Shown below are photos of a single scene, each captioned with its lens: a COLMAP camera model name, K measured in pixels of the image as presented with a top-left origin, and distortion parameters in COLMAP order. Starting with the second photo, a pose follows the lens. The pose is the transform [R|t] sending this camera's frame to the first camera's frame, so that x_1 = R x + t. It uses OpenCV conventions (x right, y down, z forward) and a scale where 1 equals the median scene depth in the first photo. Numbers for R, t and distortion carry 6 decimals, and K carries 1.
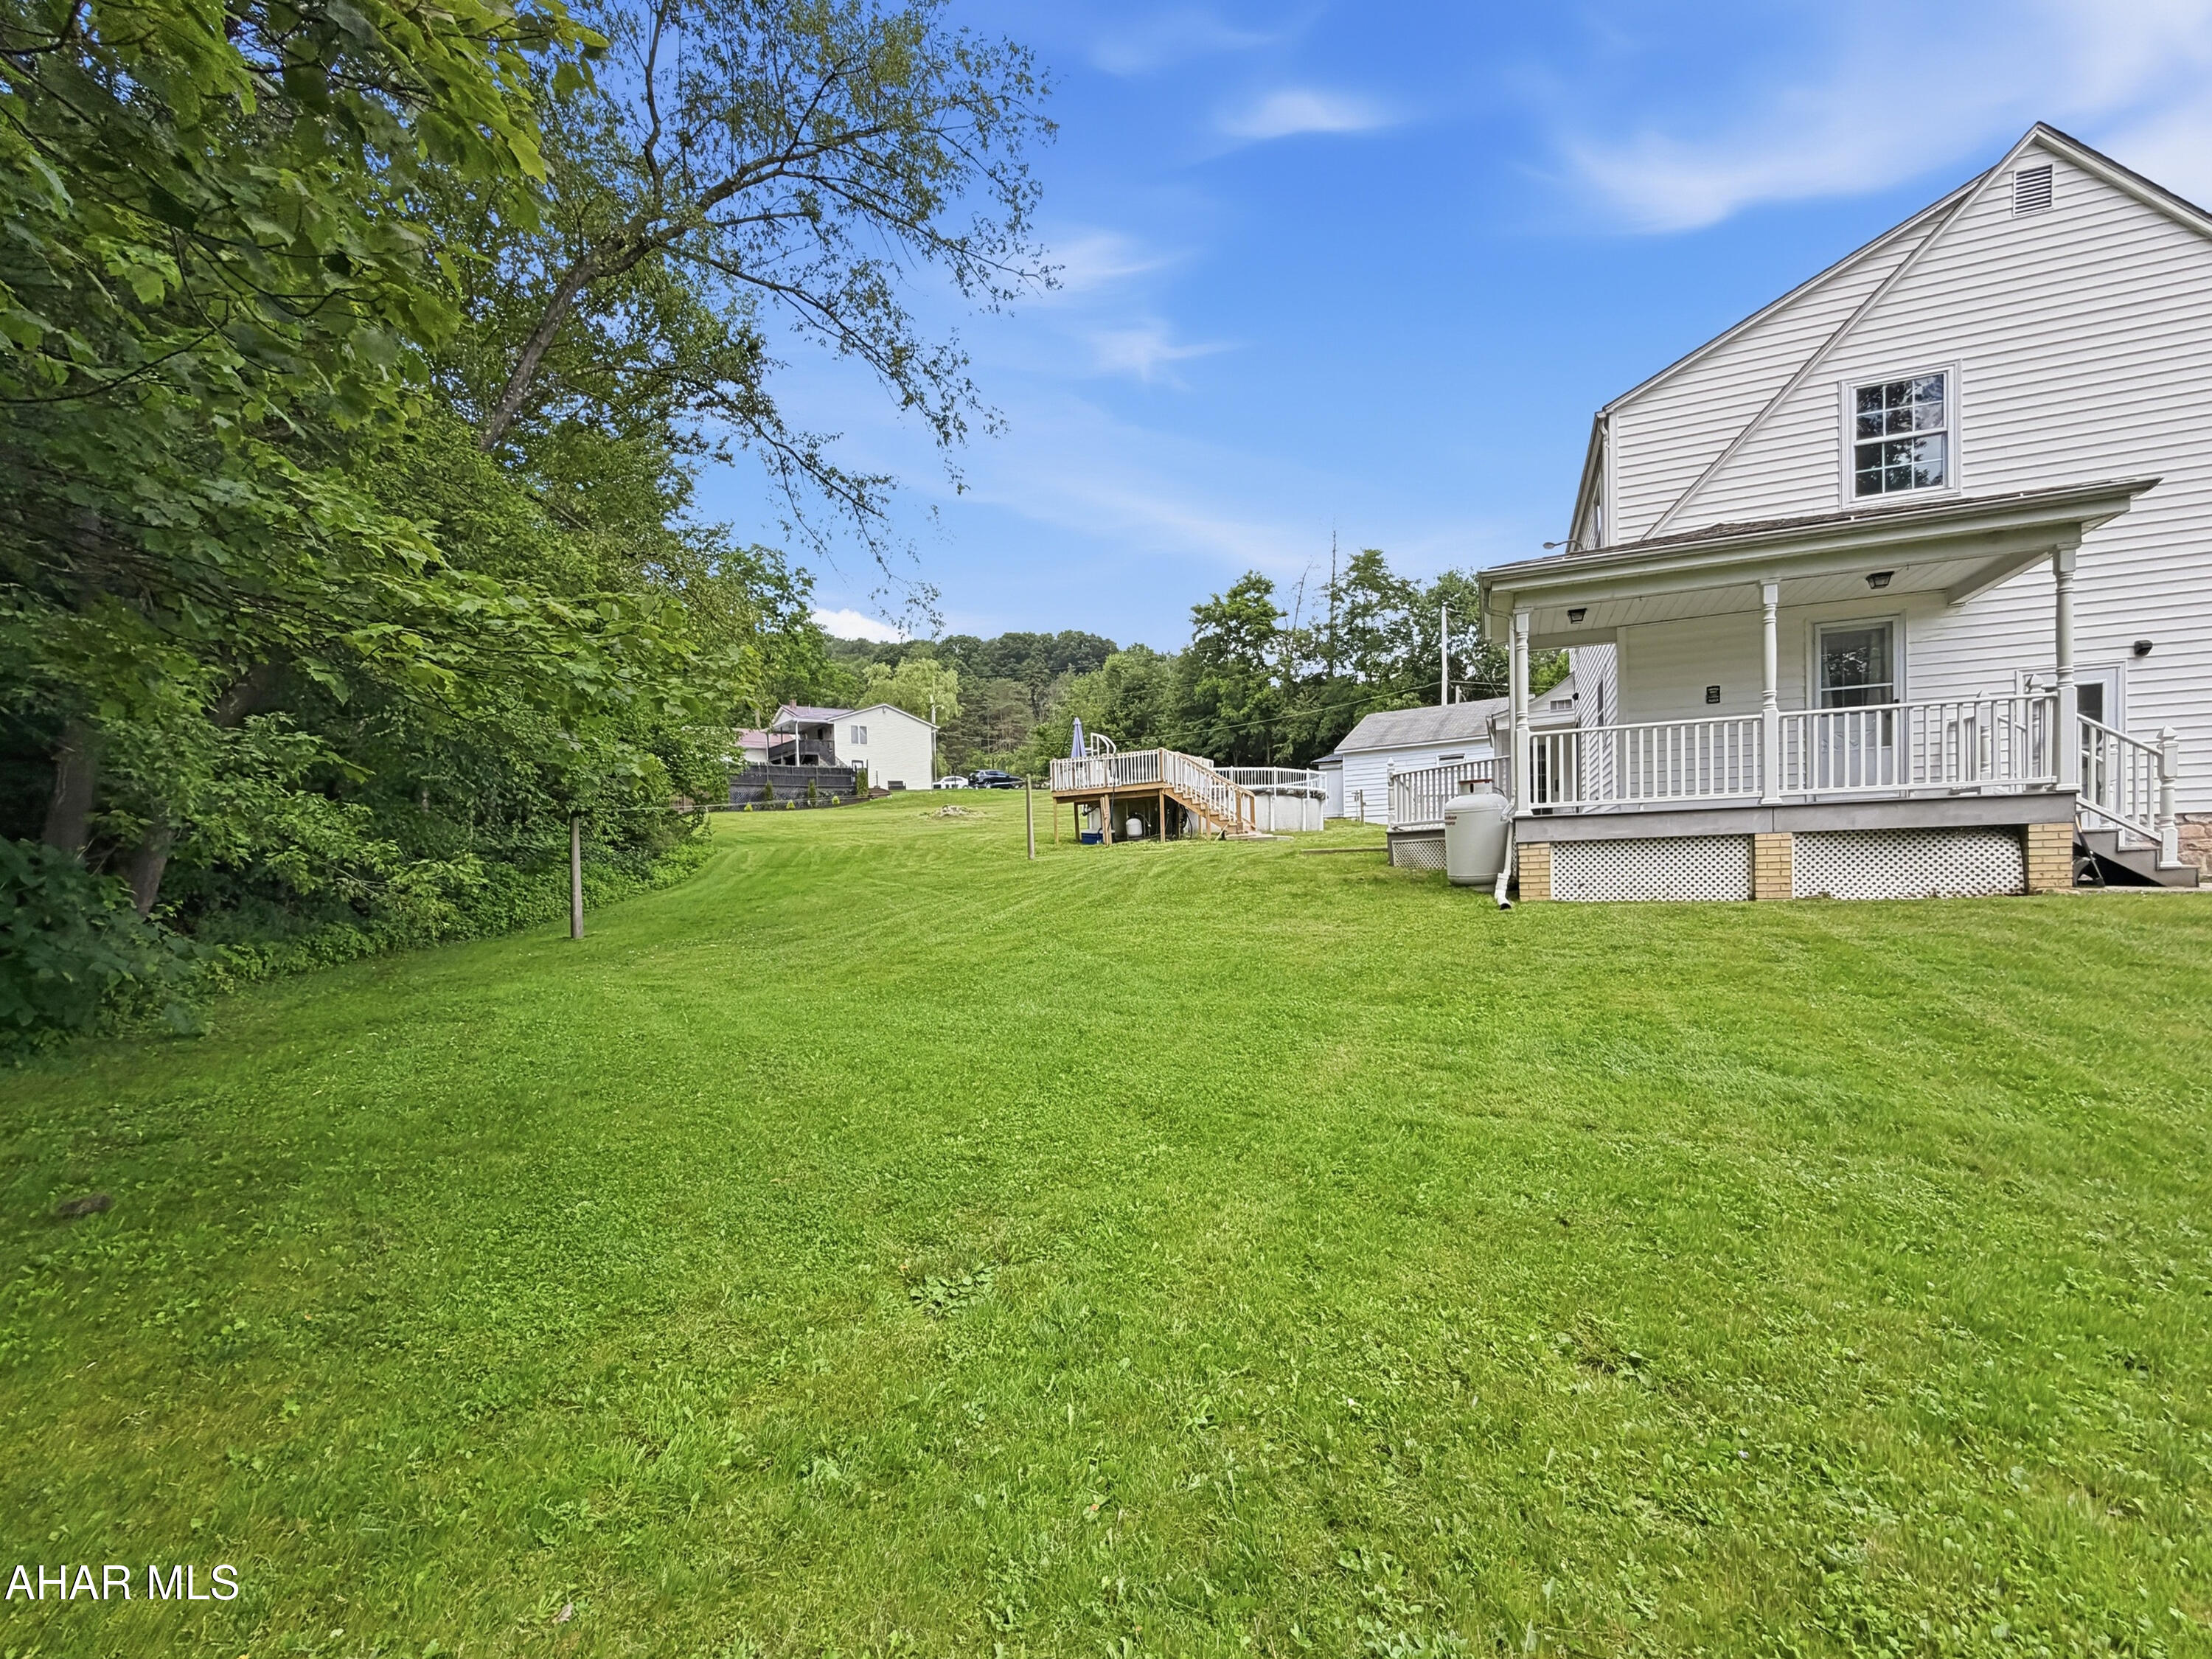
lens RADIAL K [[906.9, 0, 1106.0], [0, 906.9, 829.5], [0, 0, 1]] dist [-0.001328, -0.000013]
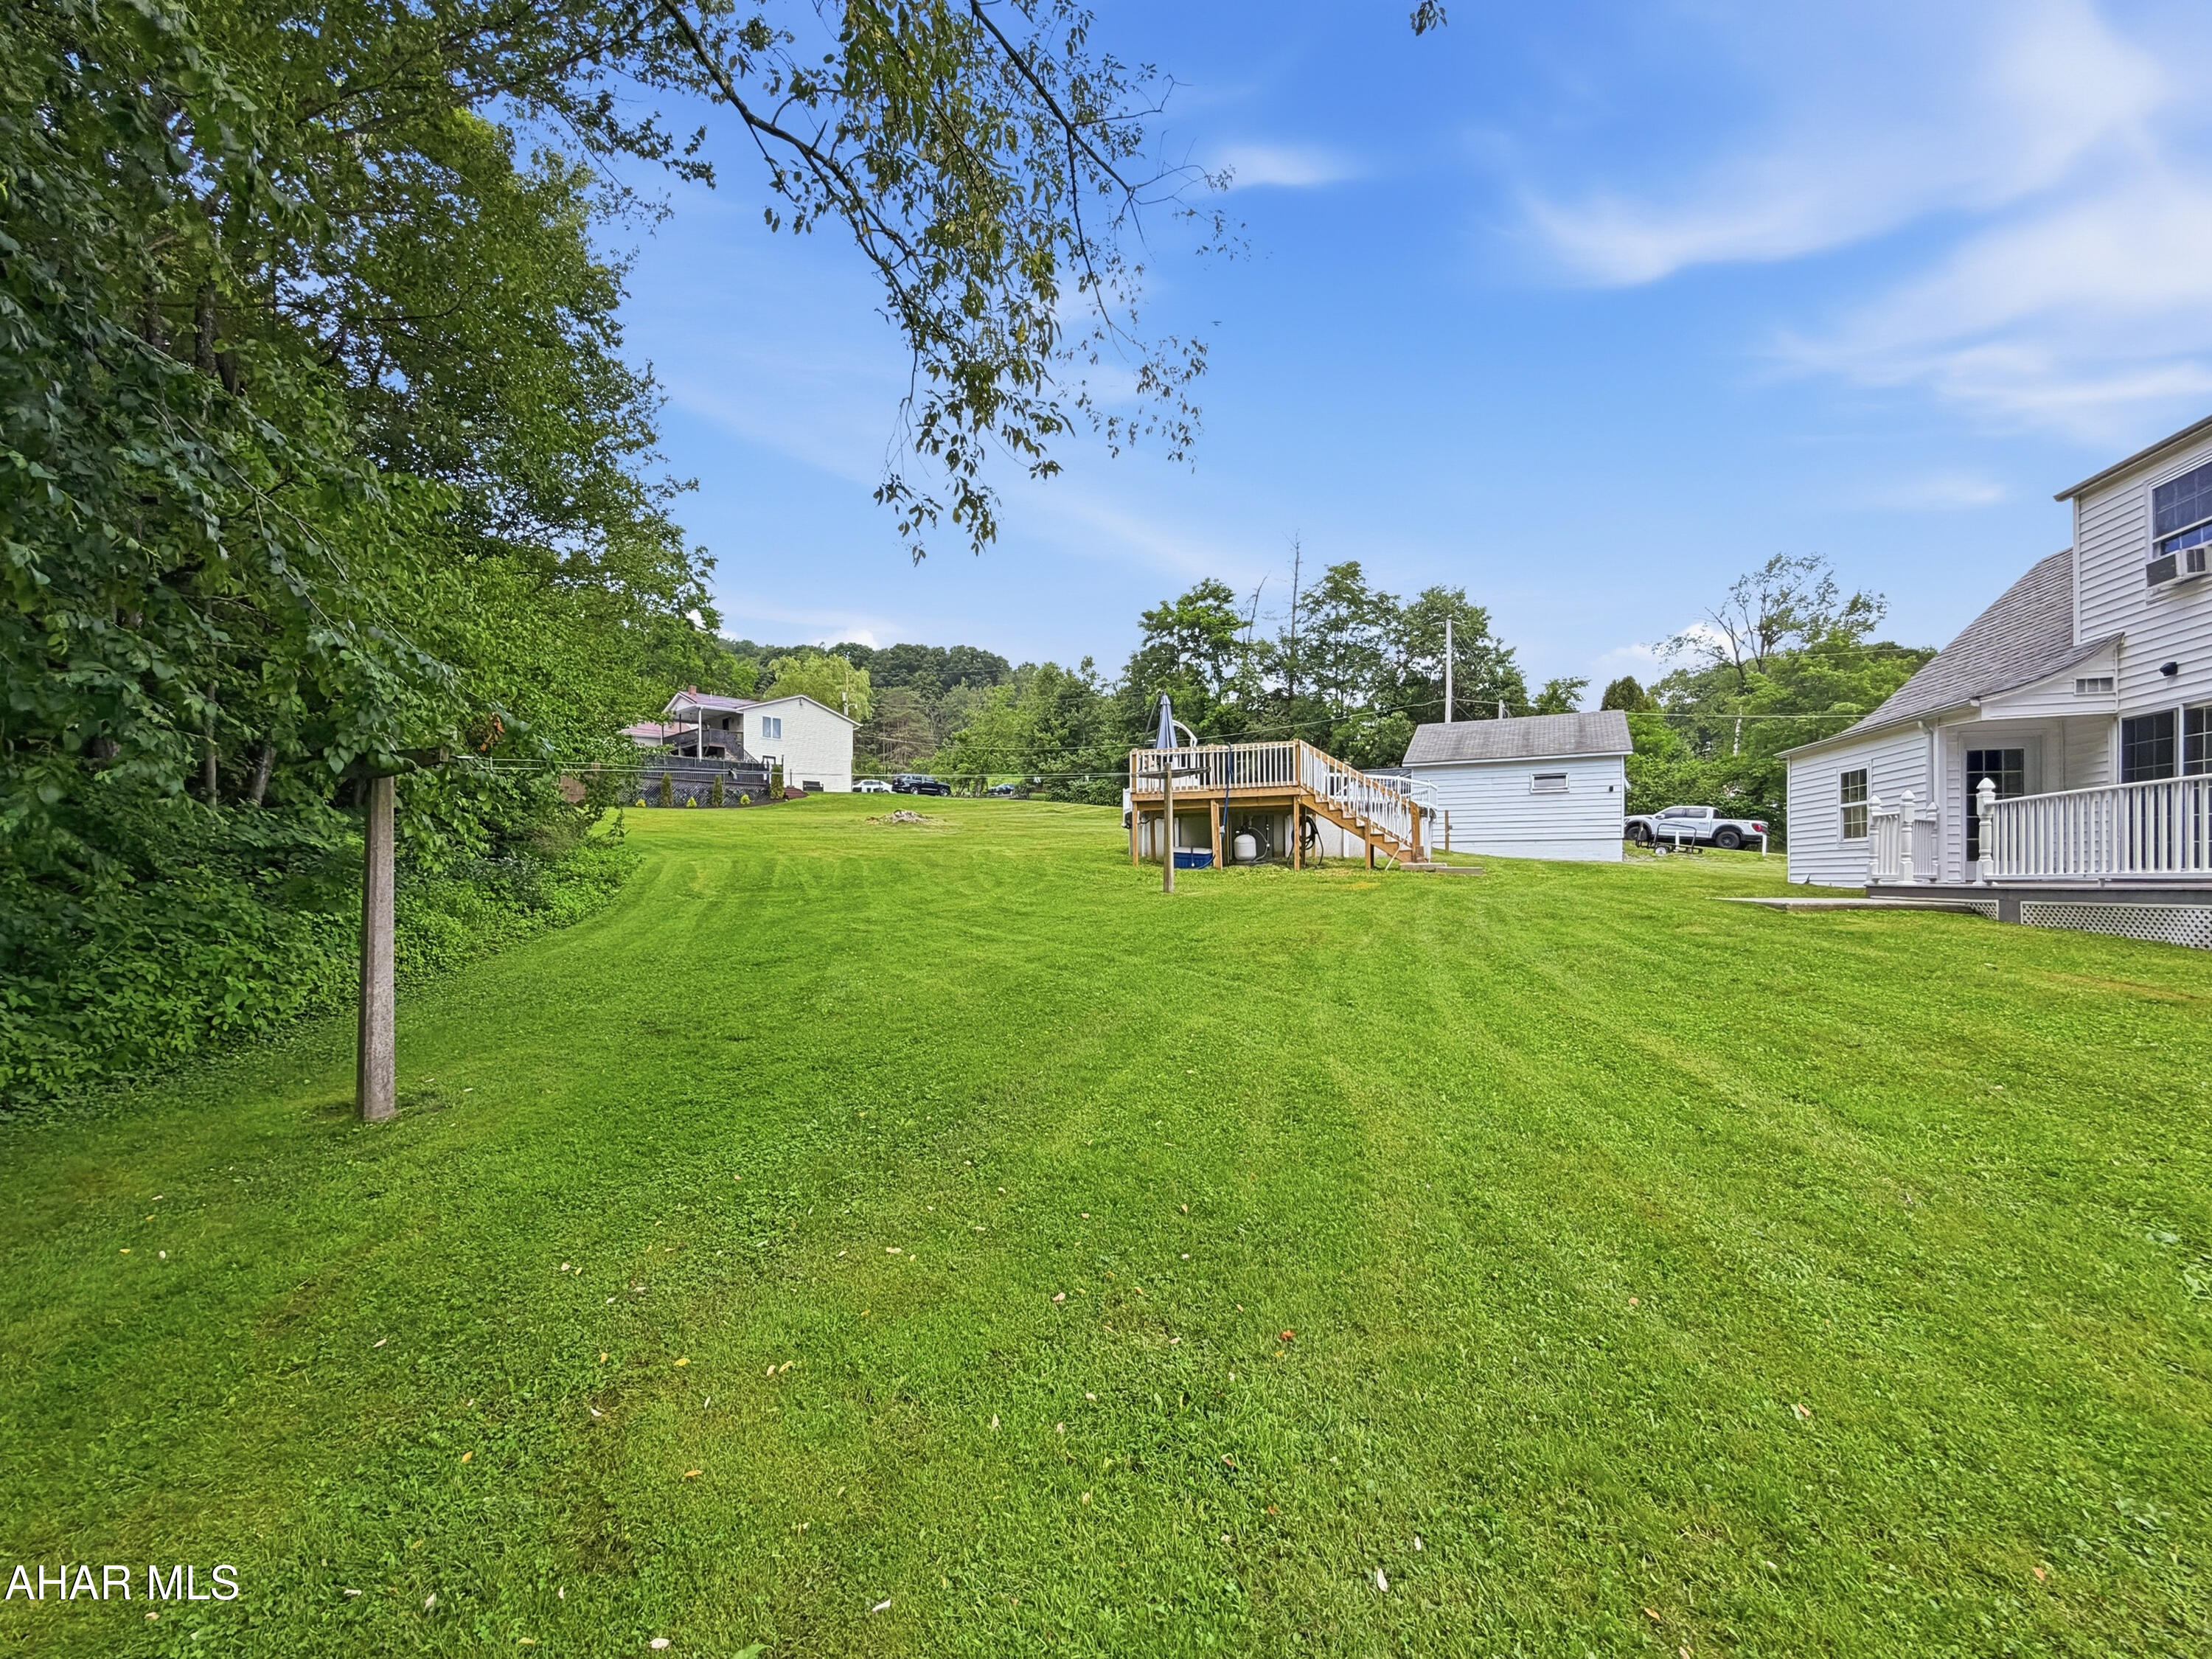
lens RADIAL K [[881.1, 0, 1106.0], [0, 881.1, 829.5], [0, 0, 1]] dist [0.001199, 0.000069]
pose [[0.990495, 0.039528, 0.131748, -0.058687], [-0.037181, 0.999104, -0.020224, 0.000733], [-0.132429, 0.015134, 0.991077, 0.103592]]
